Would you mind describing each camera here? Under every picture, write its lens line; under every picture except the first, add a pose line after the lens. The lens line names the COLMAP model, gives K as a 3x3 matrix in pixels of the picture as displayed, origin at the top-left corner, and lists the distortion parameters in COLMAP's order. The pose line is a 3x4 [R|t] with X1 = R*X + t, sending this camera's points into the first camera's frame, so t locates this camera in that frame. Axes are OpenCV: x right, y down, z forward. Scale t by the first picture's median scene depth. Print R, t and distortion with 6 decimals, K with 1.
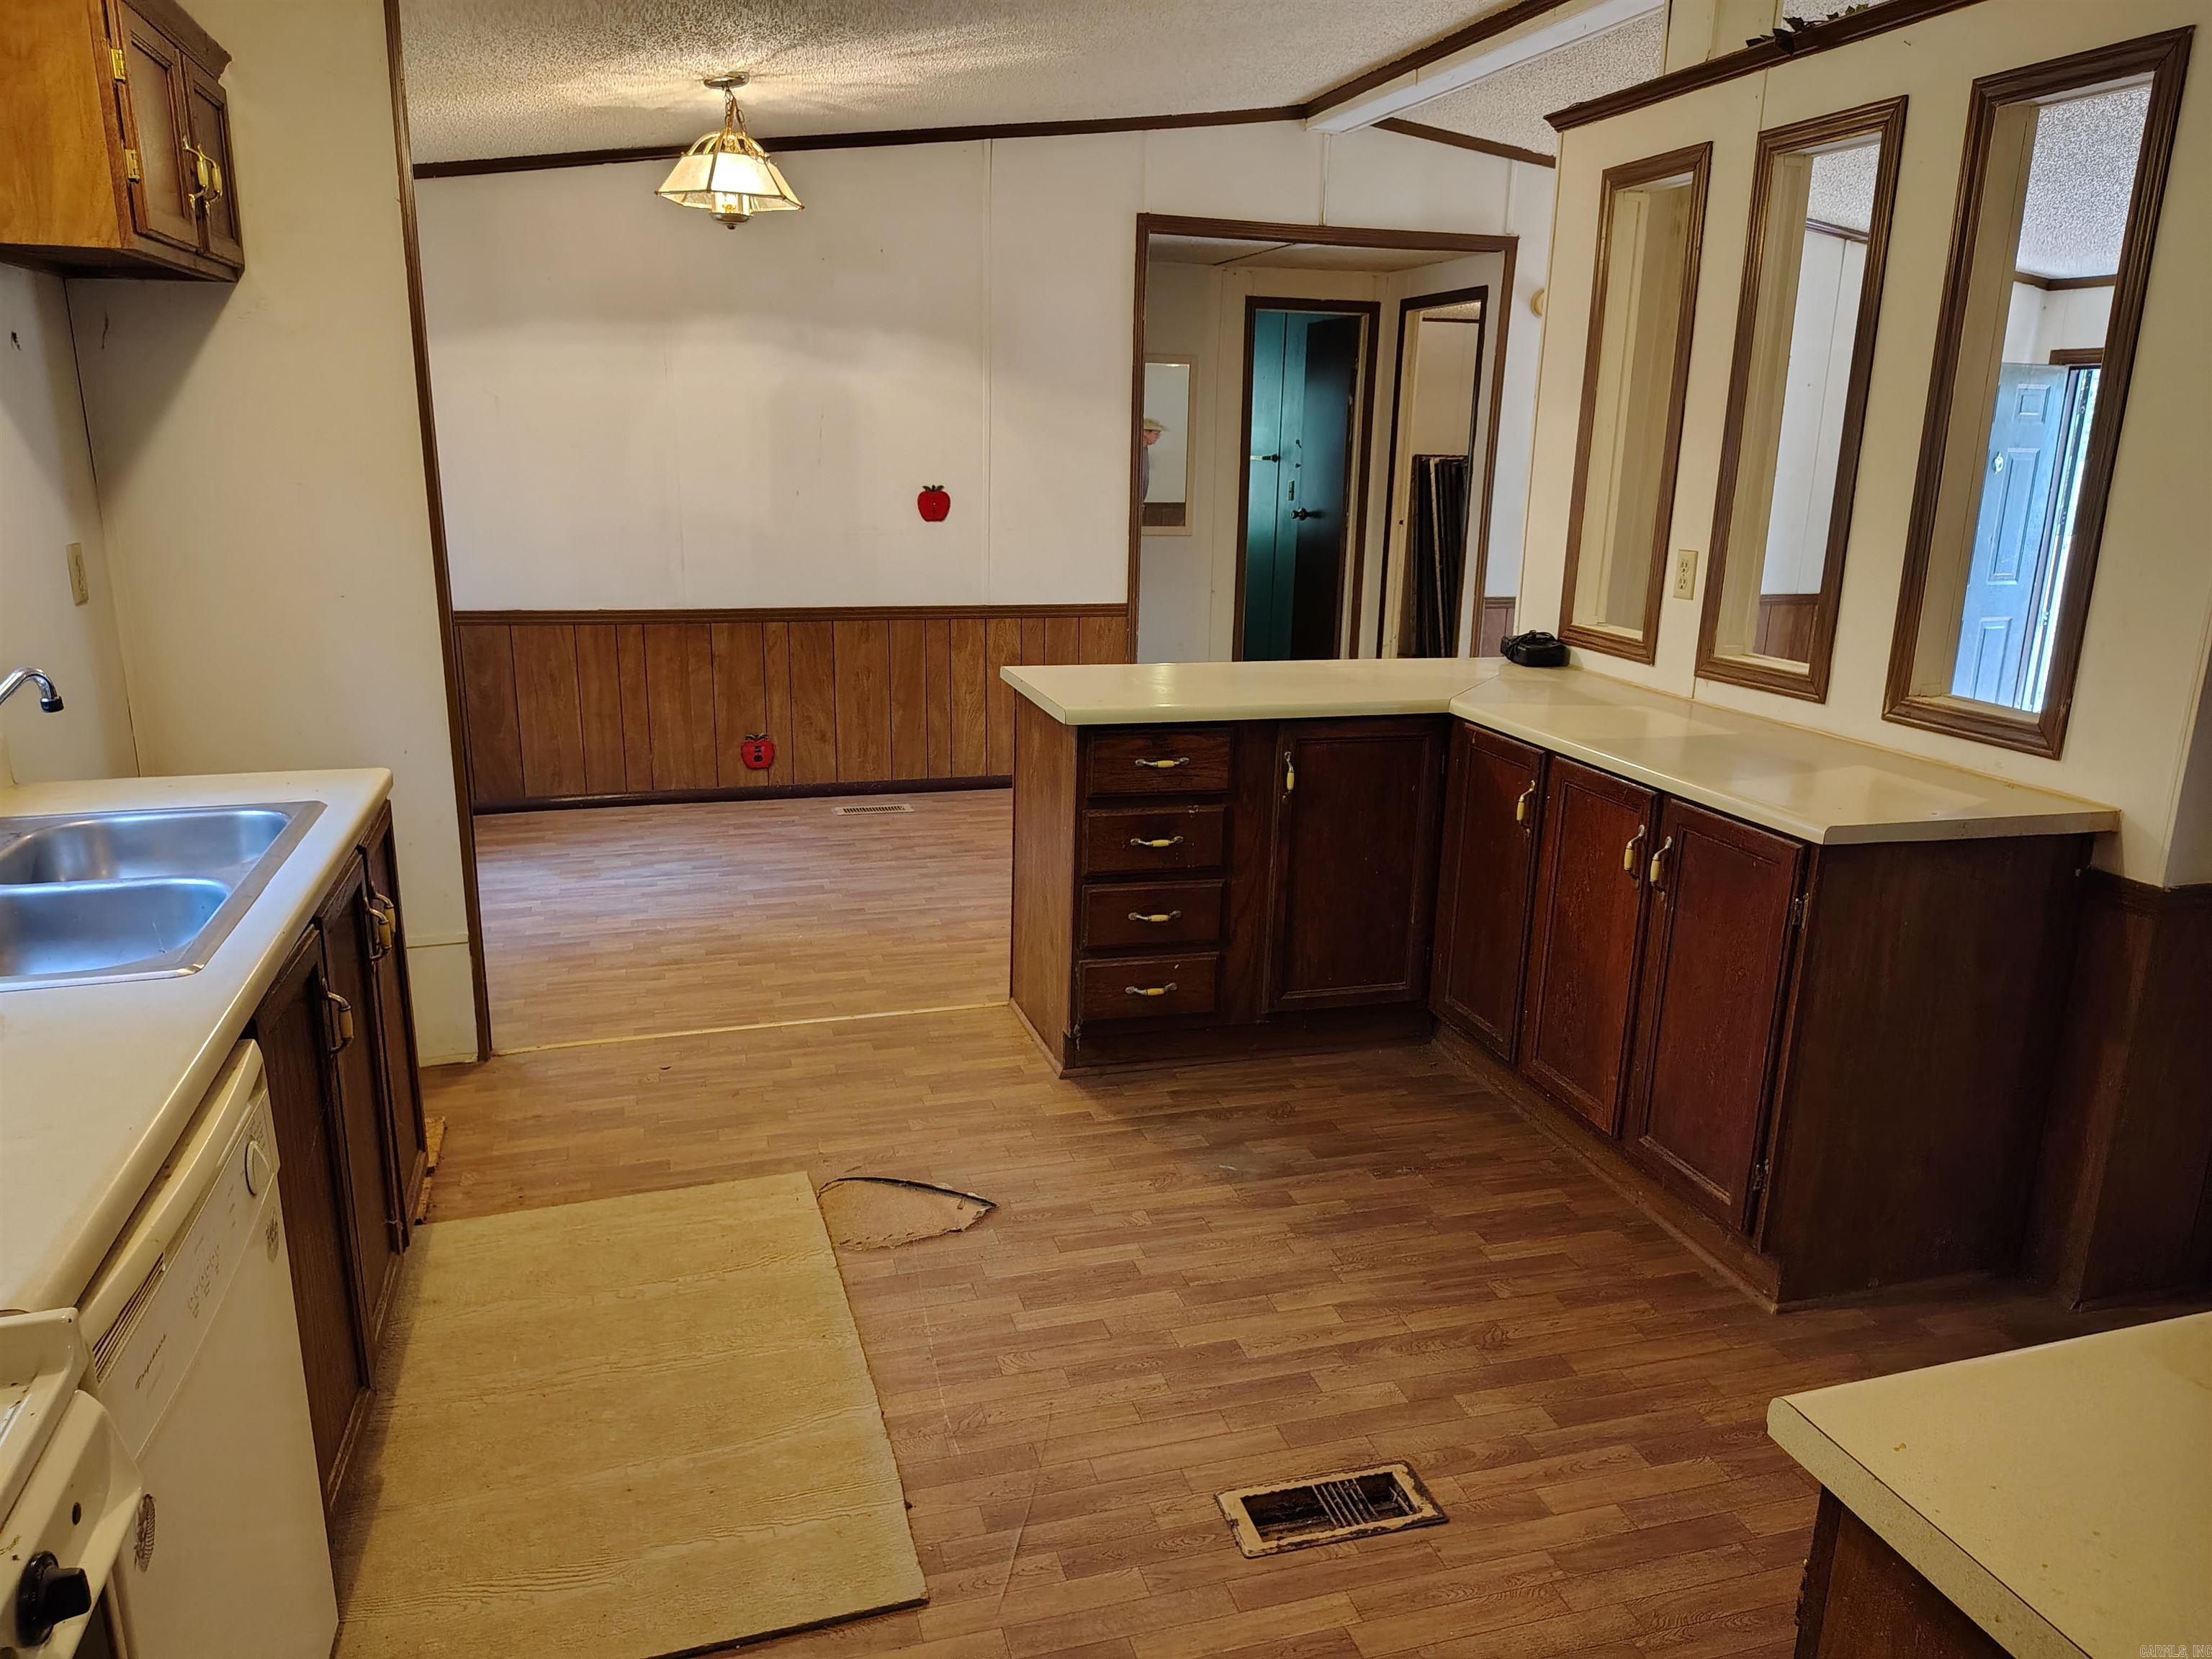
lens RADIAL K [[1522.5, 0, 1108.2], [0, 1522.5, 830.8], [0, 0, 1]] dist [0.034465, -0.040446]
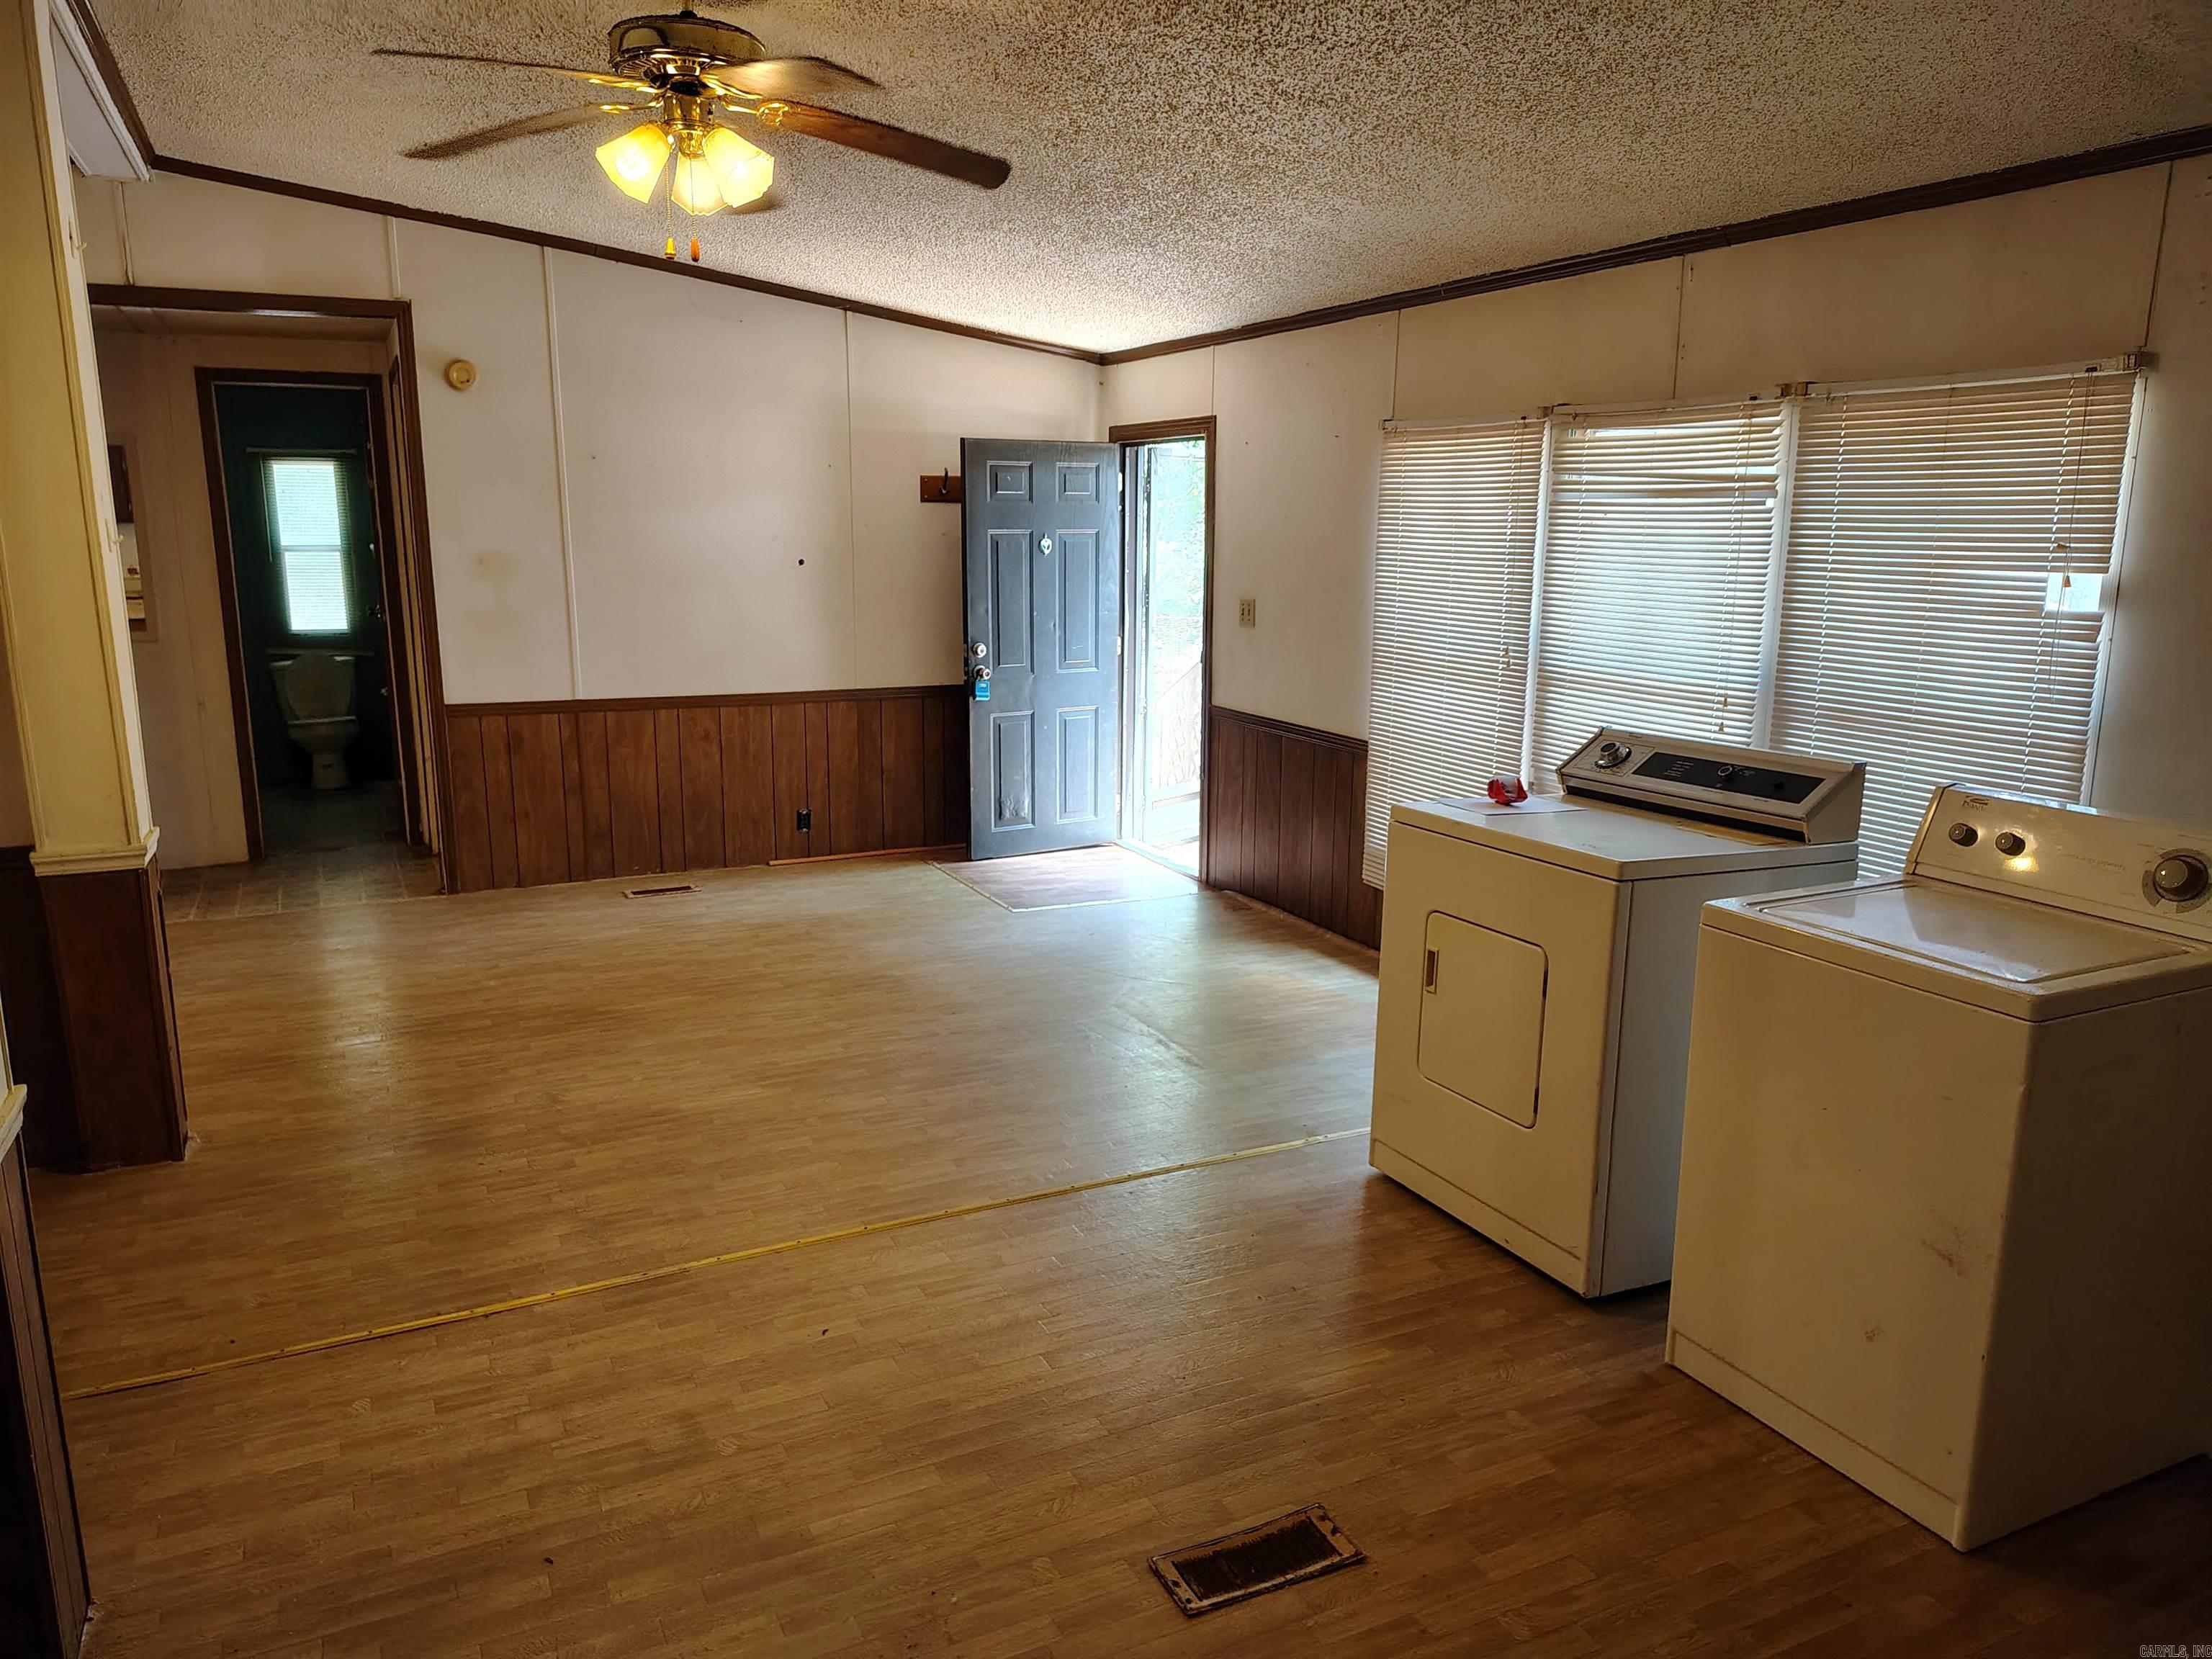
lens RADIAL K [[1522.5, 0, 1089.9], [0, 1522.5, 824.1], [0, 0, 1]] dist [0.034465, -0.040446]
pose [[0.987660, -0.045605, 0.149829, 0.740769], [0.053900, 0.997203, -0.051771, -0.028630], [-0.147049, 0.059208, 0.987356, 0.123332]]
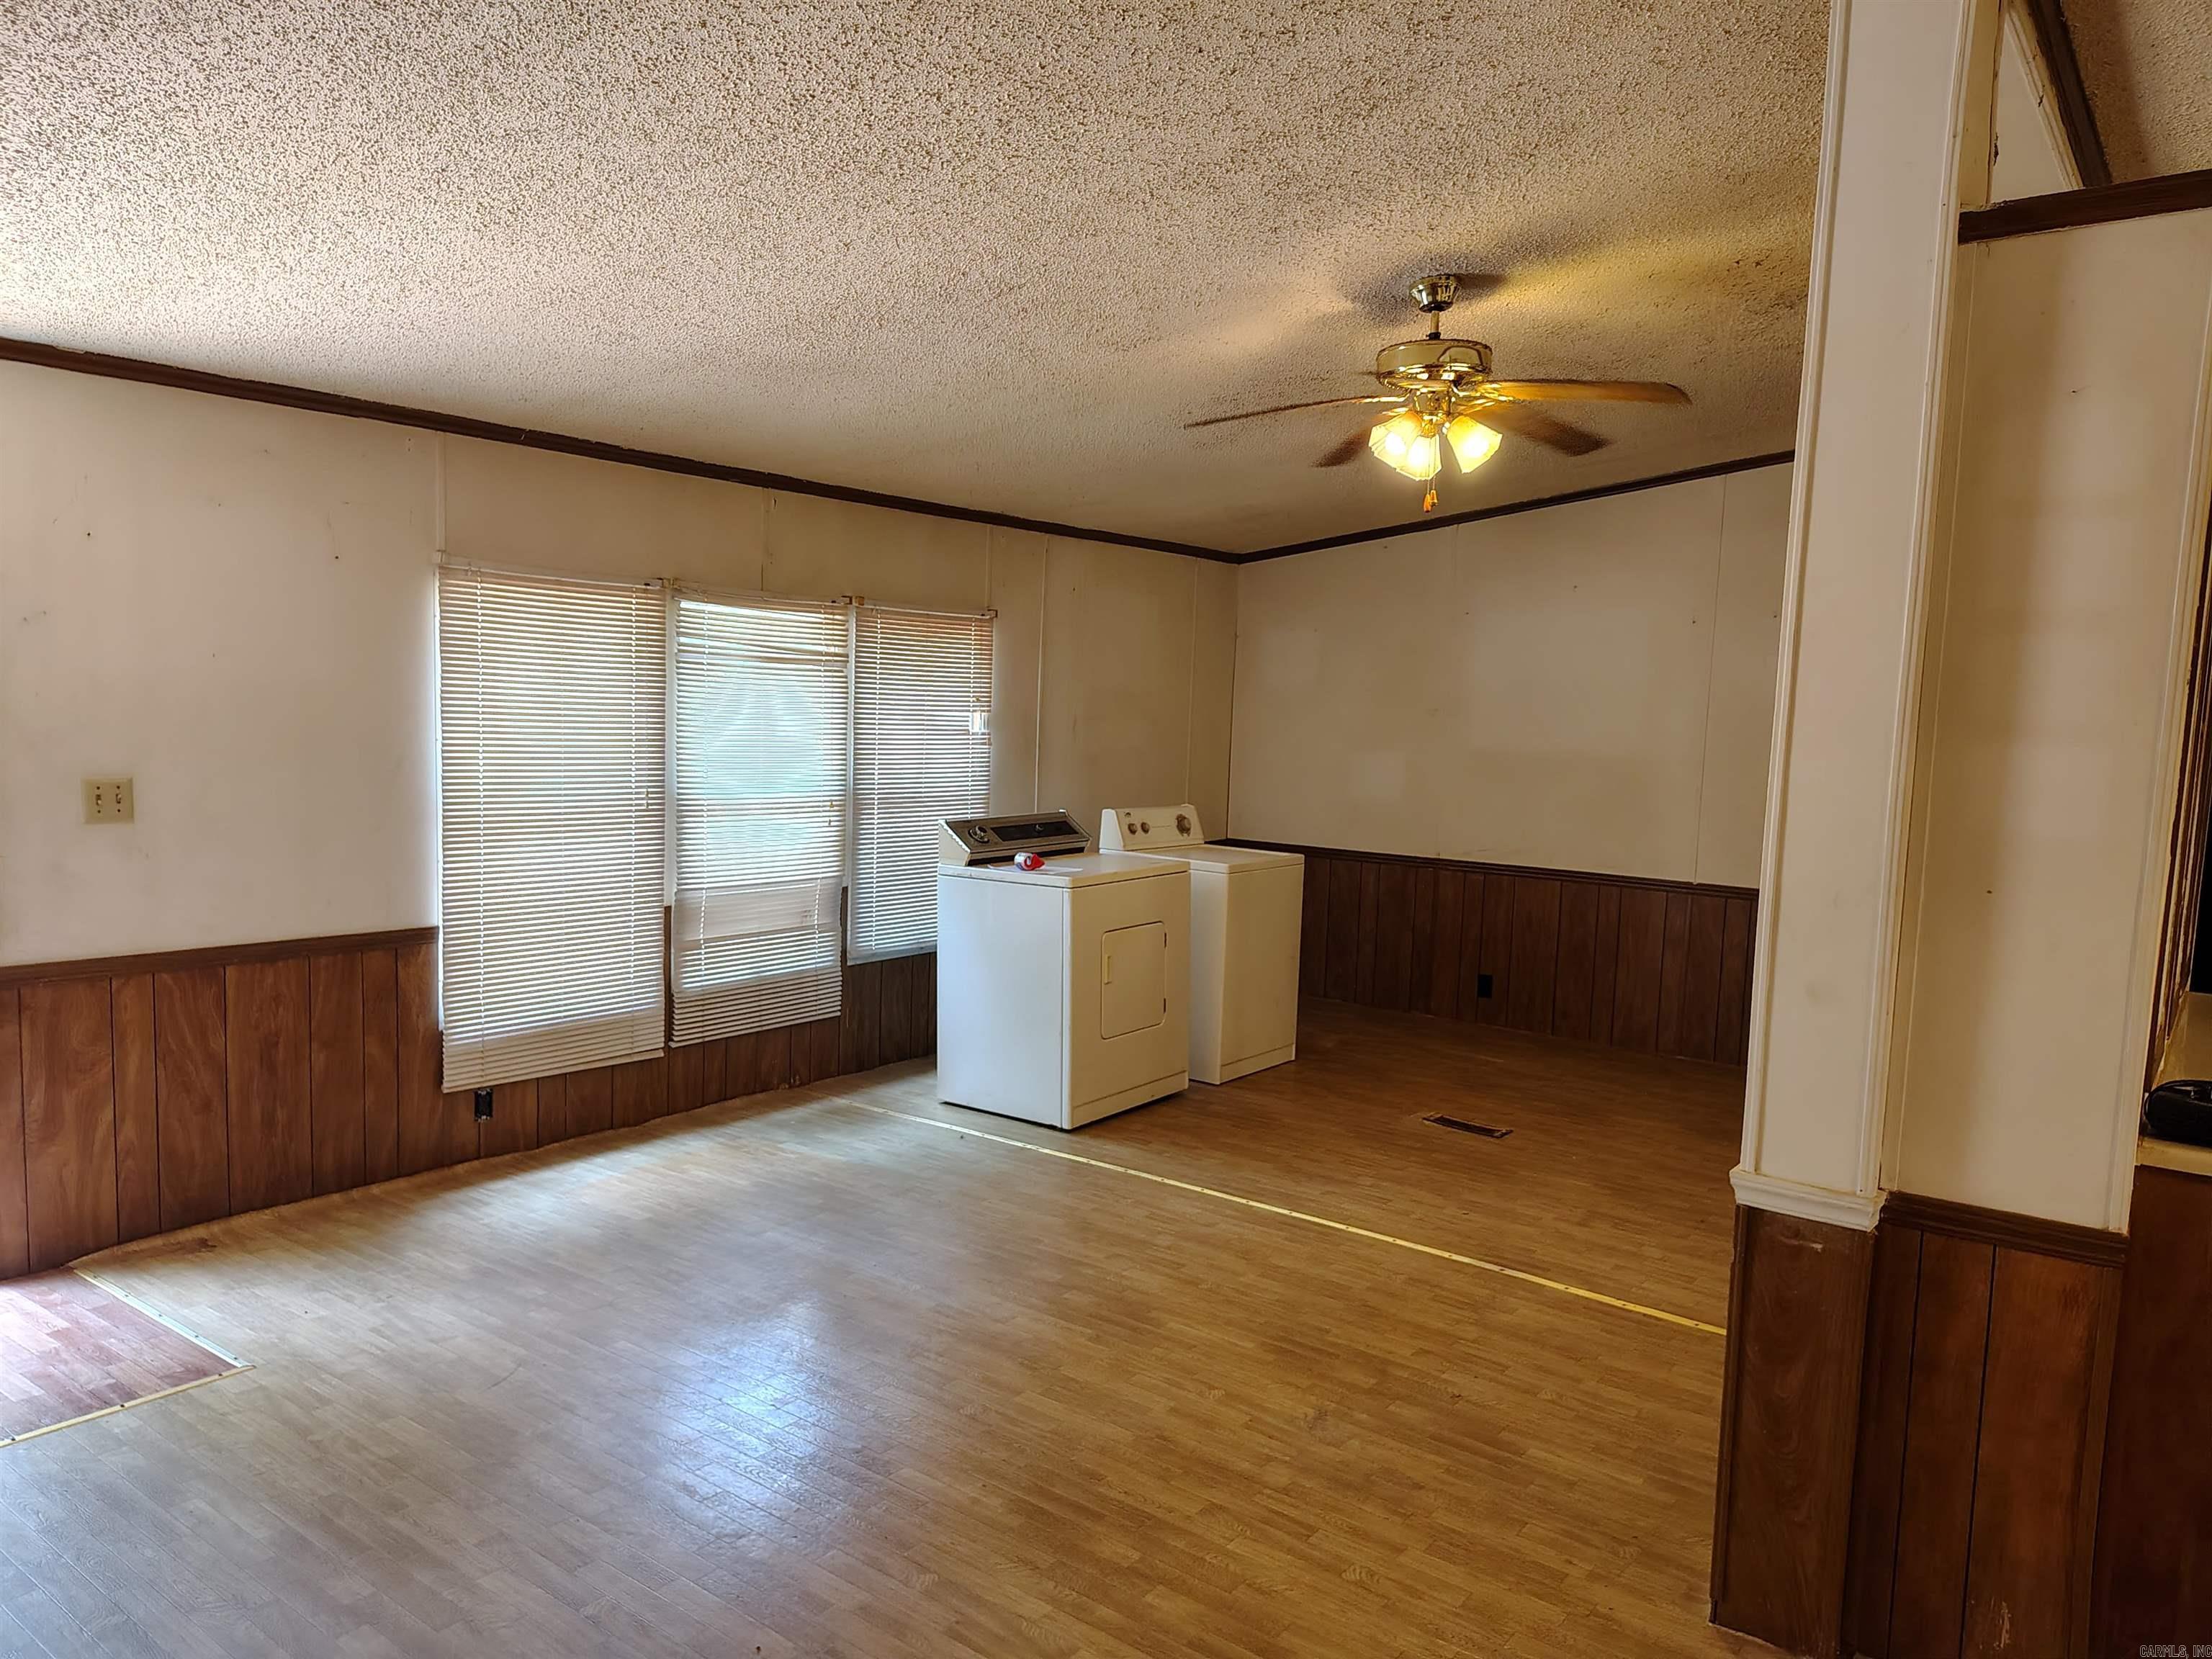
lens RADIAL K [[1522.5, 0, 1099.8], [0, 1522.5, 839.3], [0, 0, 1]] dist [0.034465, -0.040446]
pose [[-0.580900, -0.118220, 0.805344, 0.061563], [0.160396, 0.953372, 0.255645, -0.394769], [-0.798015, 0.277678, -0.534852, 1.474906]]
